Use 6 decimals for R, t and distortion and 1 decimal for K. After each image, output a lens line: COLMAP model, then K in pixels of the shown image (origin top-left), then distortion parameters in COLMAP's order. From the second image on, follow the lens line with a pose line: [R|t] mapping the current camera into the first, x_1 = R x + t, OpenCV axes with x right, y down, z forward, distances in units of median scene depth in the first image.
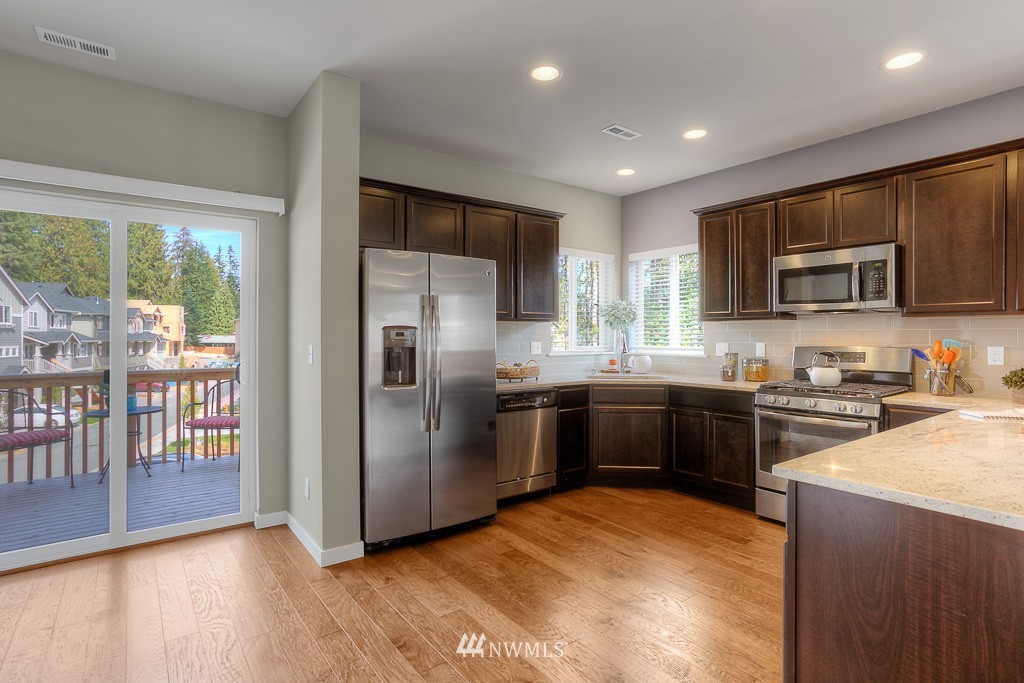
lens RADIAL K [[503.9, 0, 512.0], [0, 503.9, 341.5], [0, 0, 1]] dist [-0.054588, 0.029897]
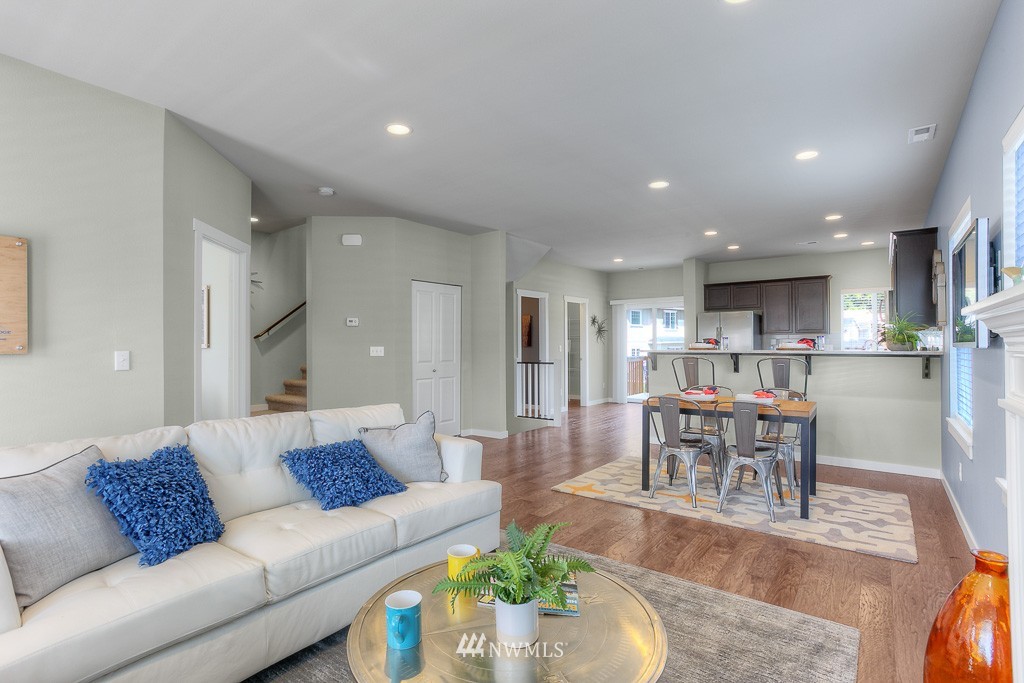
lens RADIAL K [[503.9, 0, 512.0], [0, 503.9, 341.5], [0, 0, 1]] dist [-0.054588, 0.029897]
pose [[0.282792, -0.006924, -0.959156, 1.599088], [-0.005837, 0.999943, -0.008940, 0.012830], [0.959163, 0.008127, 0.282736, -0.646441]]
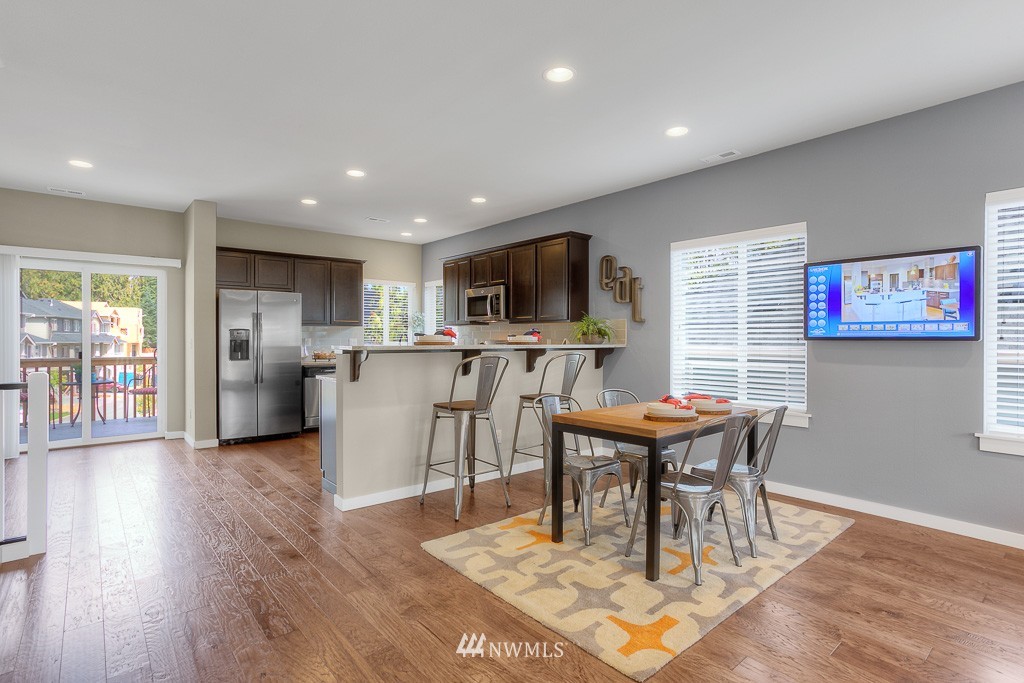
lens RADIAL K [[503.9, 0, 512.0], [0, 503.9, 341.5], [0, 0, 1]] dist [-0.054588, 0.029897]
pose [[0.998442, -0.000500, 0.055793, 0.508860], [0.000743, 0.999990, -0.004340, 0.019335], [-0.055790, 0.004375, 0.998433, -0.688049]]
